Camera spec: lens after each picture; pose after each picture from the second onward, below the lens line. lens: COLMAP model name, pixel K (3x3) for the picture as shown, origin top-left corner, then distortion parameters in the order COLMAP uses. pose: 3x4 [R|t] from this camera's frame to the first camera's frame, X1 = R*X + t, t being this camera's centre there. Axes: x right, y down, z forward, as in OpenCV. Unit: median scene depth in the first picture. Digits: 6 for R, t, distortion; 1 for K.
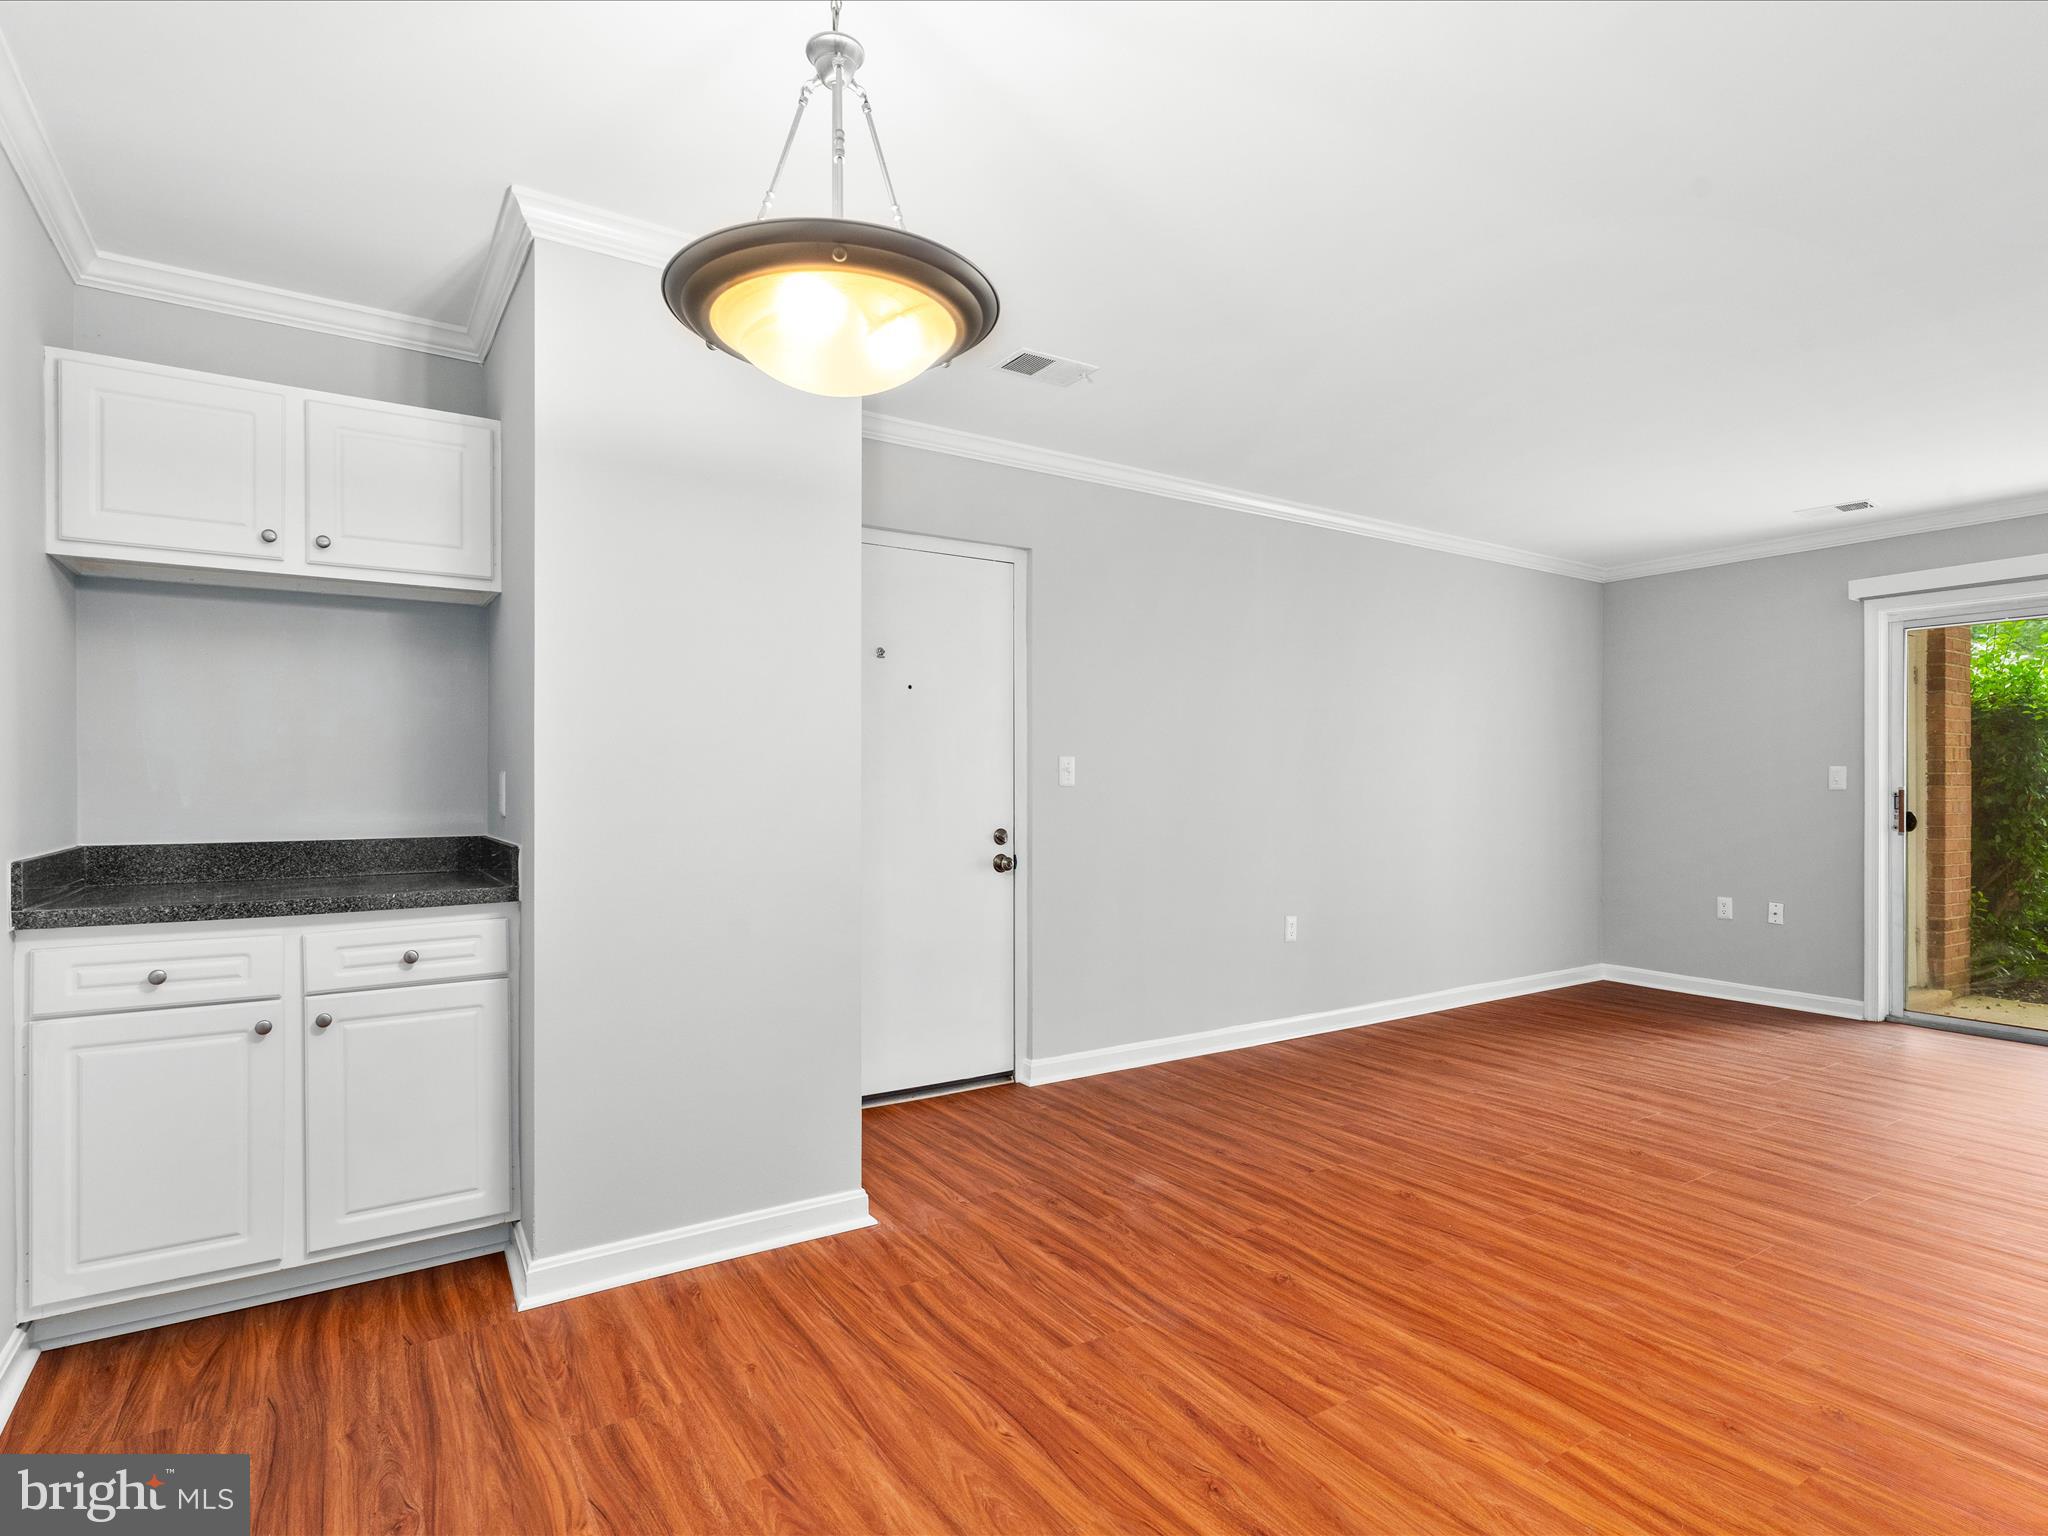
lens RADIAL K [[1061.3, 0, 1012.3], [0, 1061.3, 784.5], [0, 0, 1]] dist [-0.001881, 0.001702]
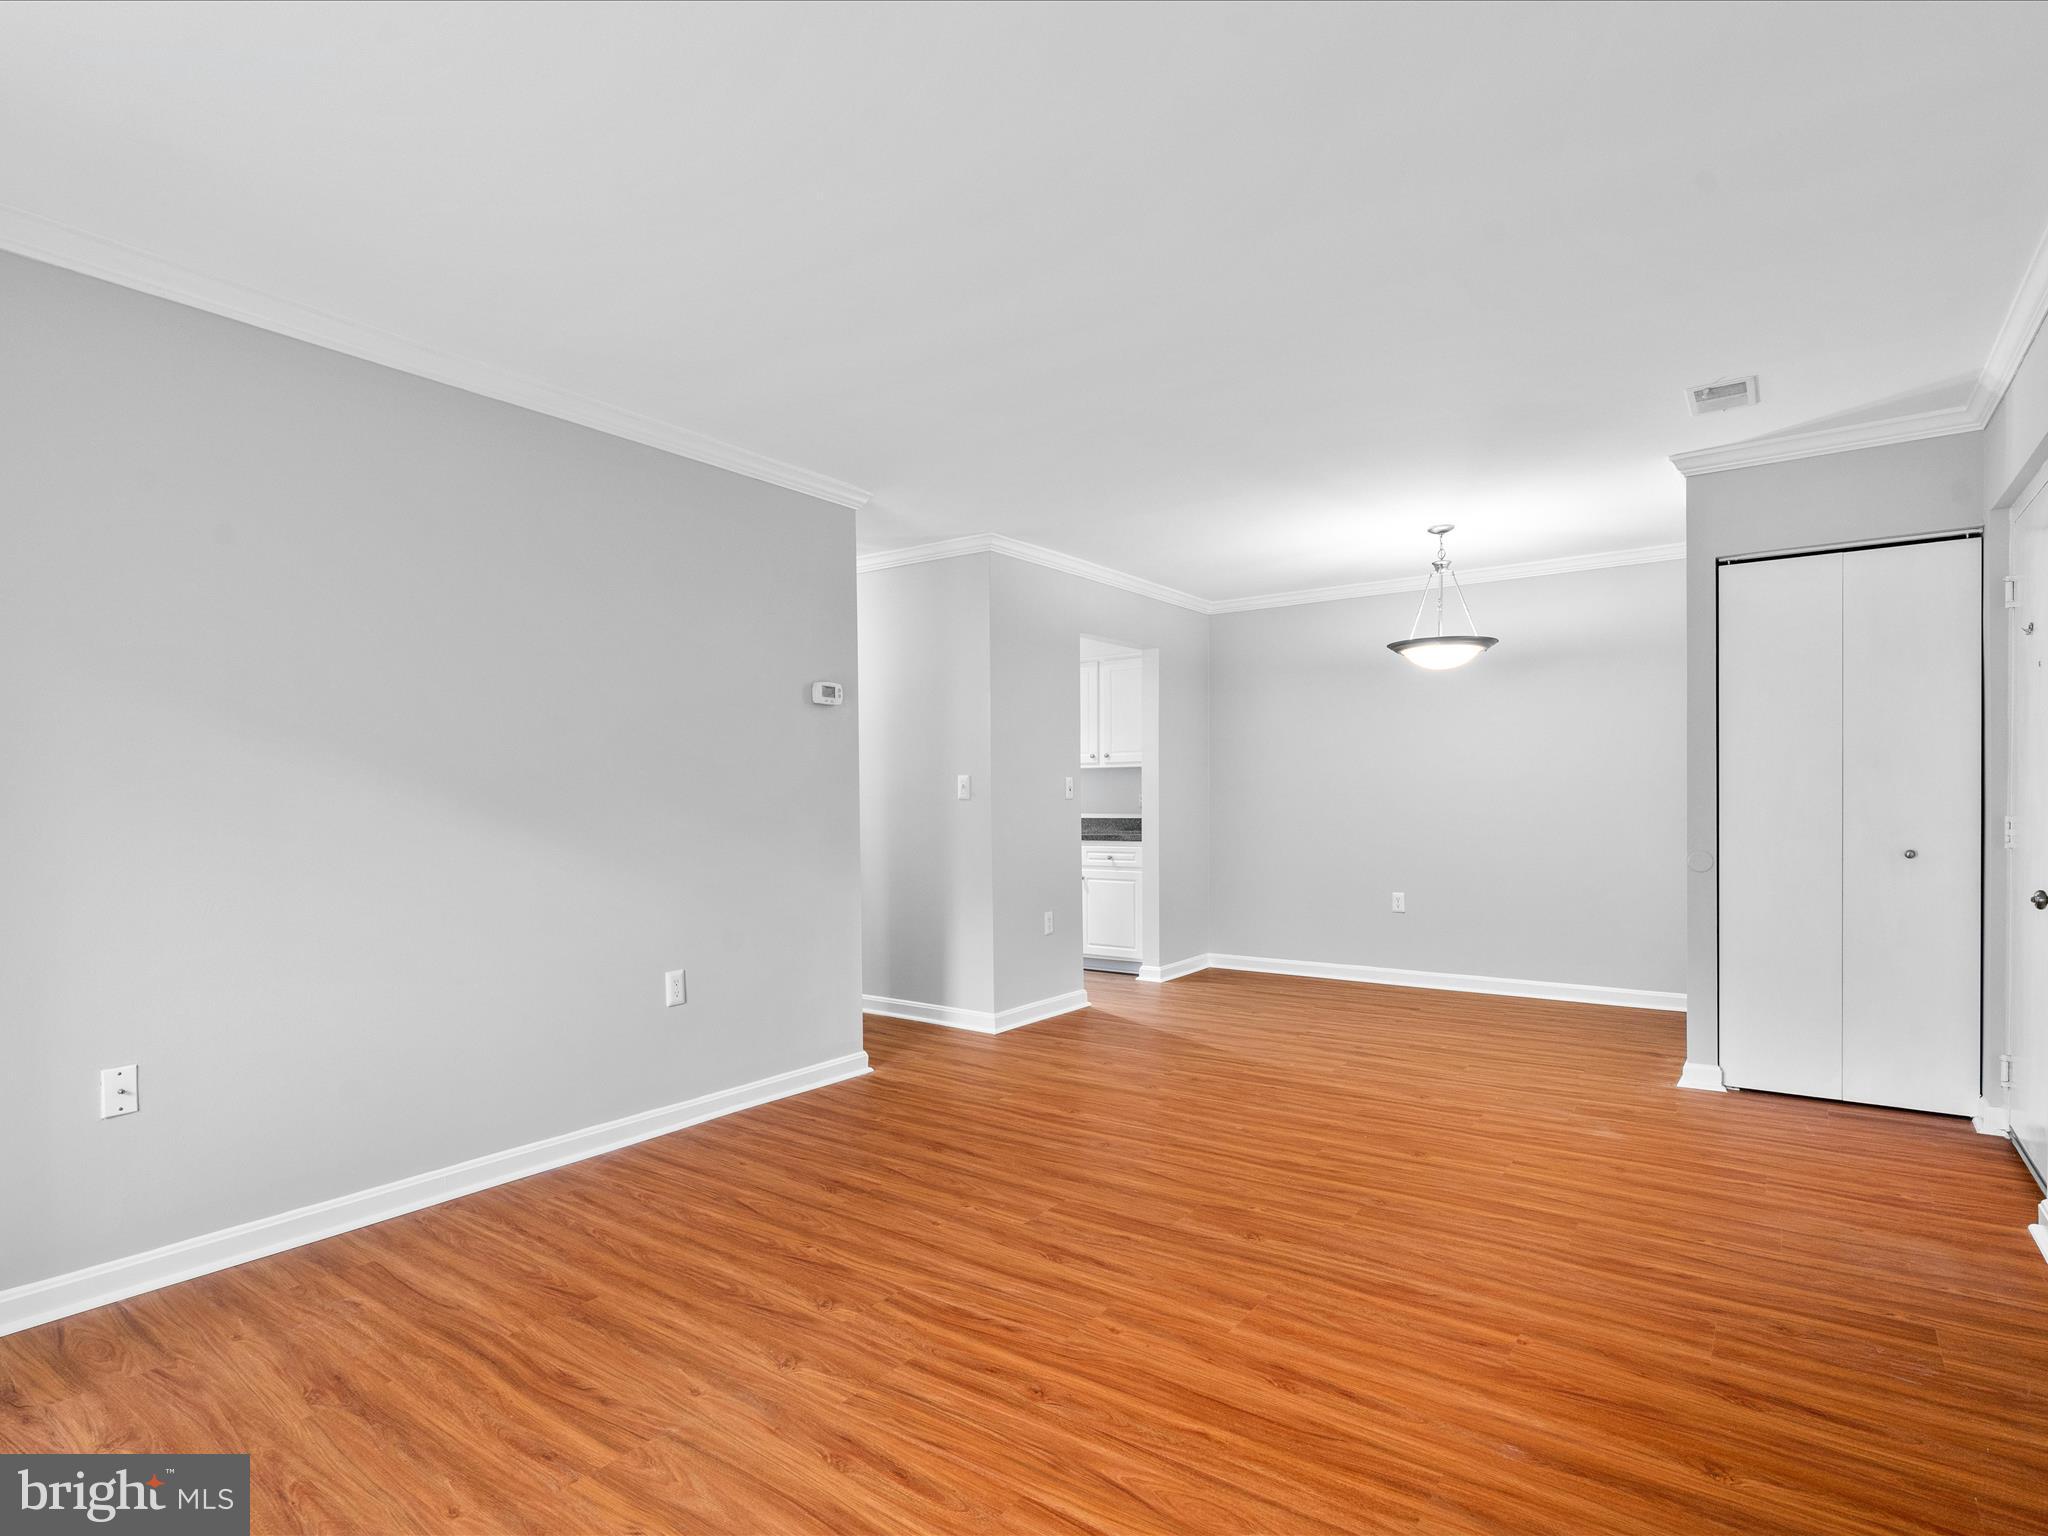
lens RADIAL K [[1061.3, 0, 1012.3], [0, 1061.3, 784.5], [0, 0, 1]] dist [-0.001881, 0.001702]
pose [[-0.933957, 0.001754, -0.357380, 1.156943], [0.007929, 0.999844, -0.015814, 0.006622], [0.357297, -0.017603, -0.933825, 1.871788]]
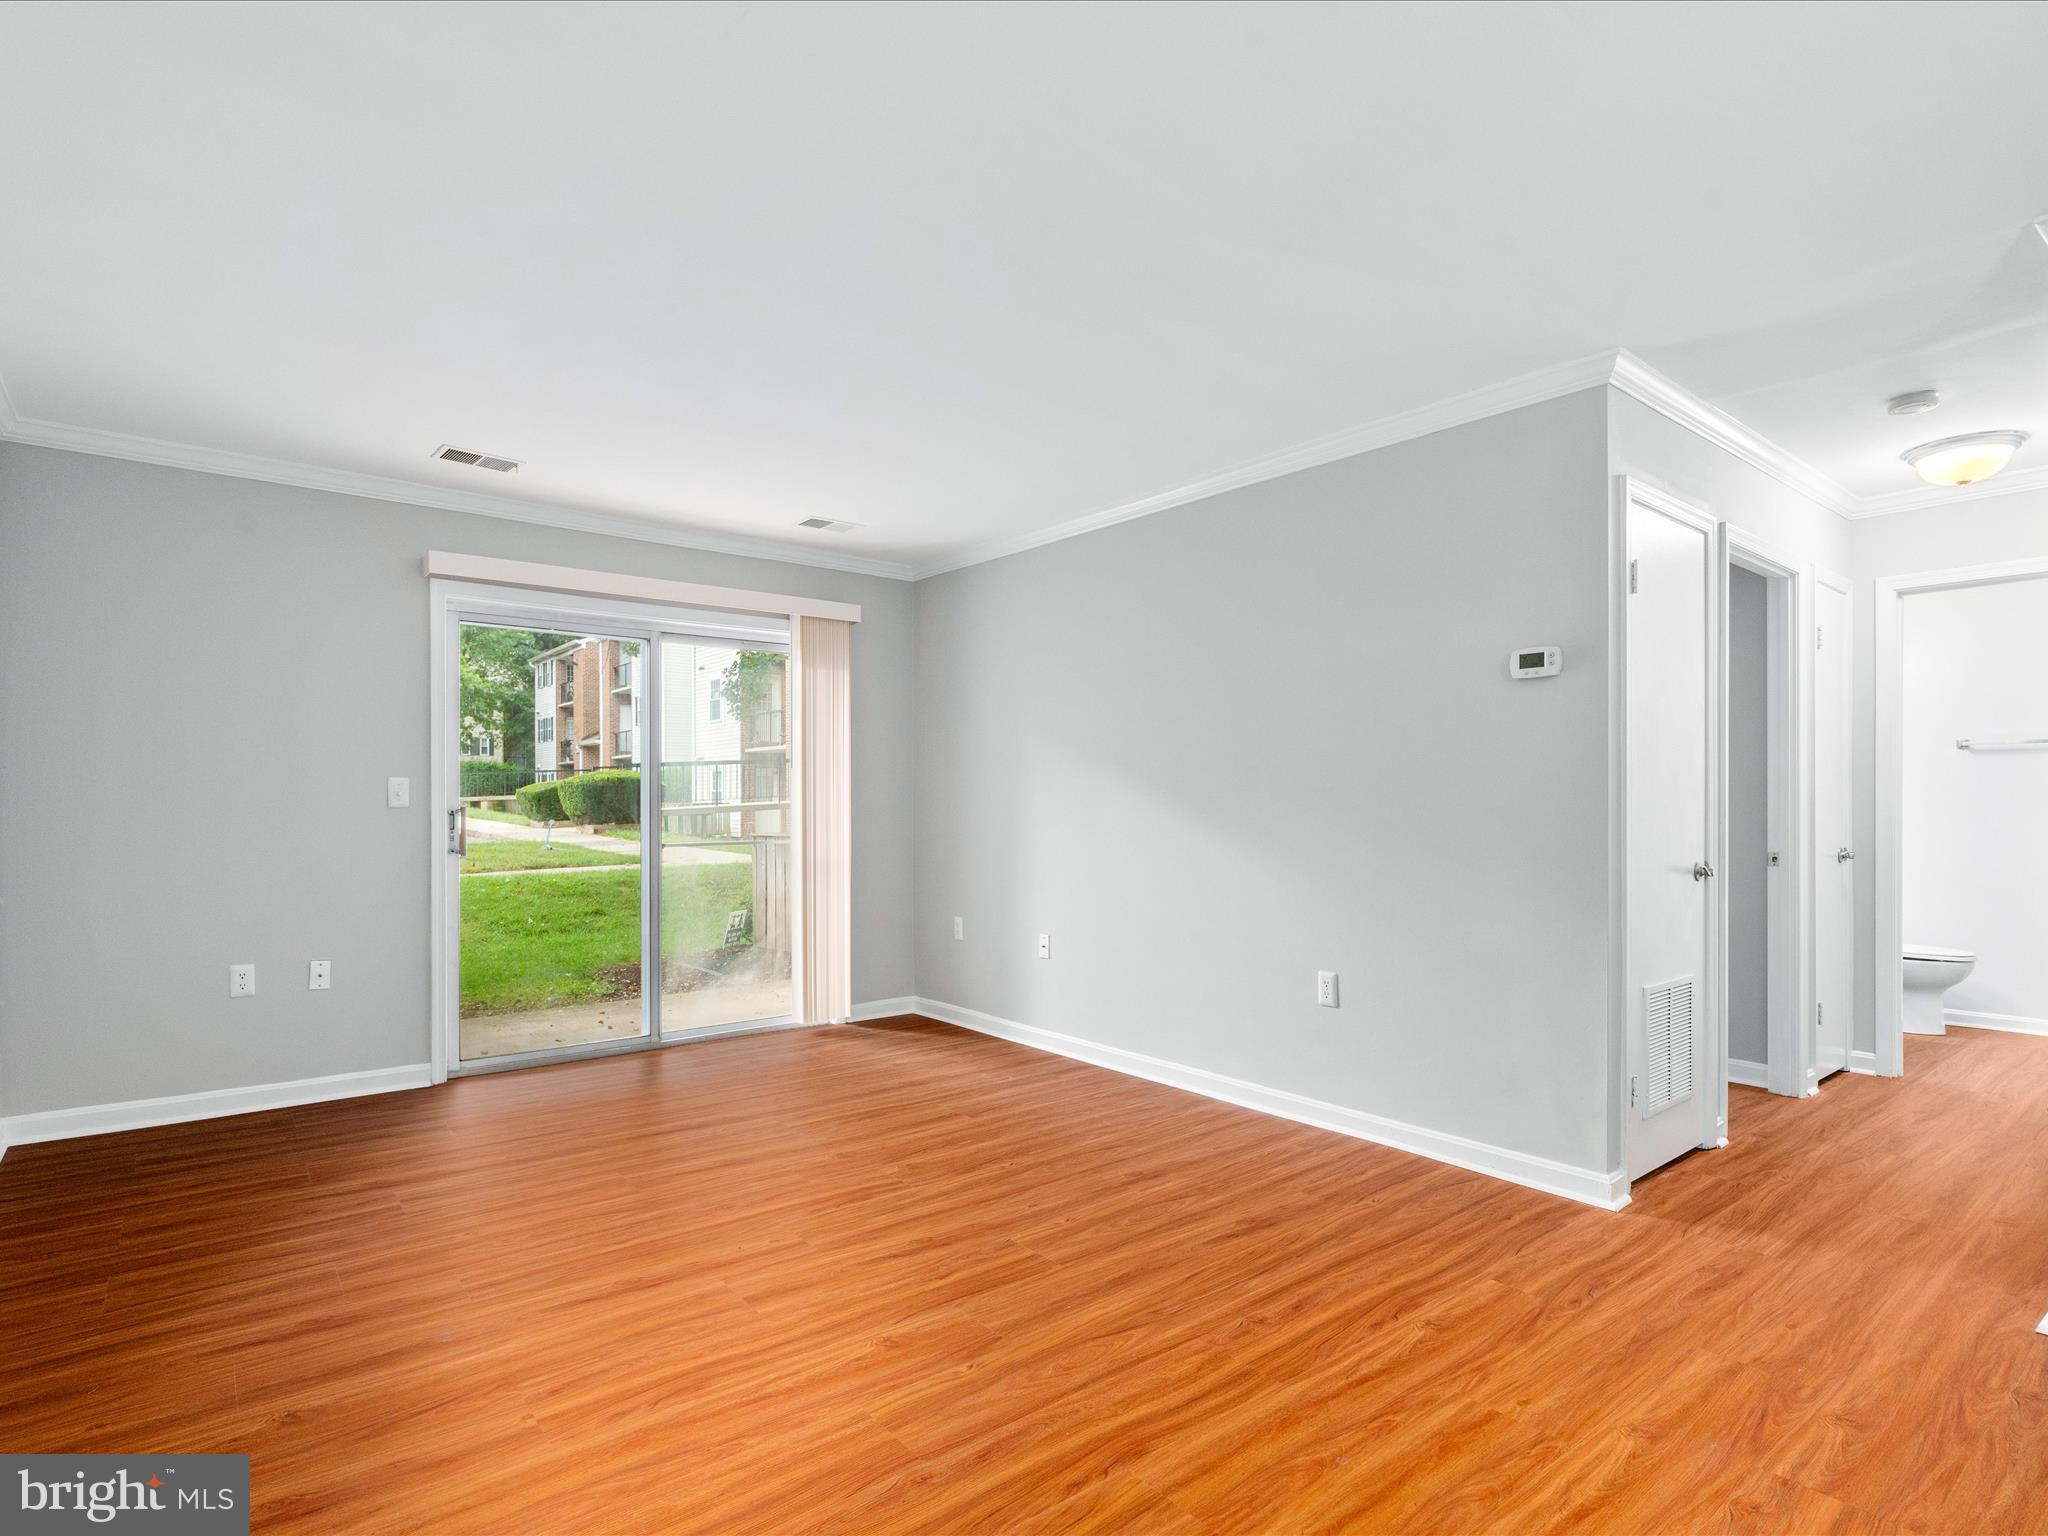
lens RADIAL K [[1061.3, 0, 1012.3], [0, 1061.3, 784.5], [0, 0, 1]] dist [-0.001881, 0.001702]
pose [[-0.097890, 0.016786, 0.995056, -0.109989], [-0.002652, 0.999850, -0.017128, 0.001600], [-0.995194, -0.004315, -0.097831, 1.081619]]
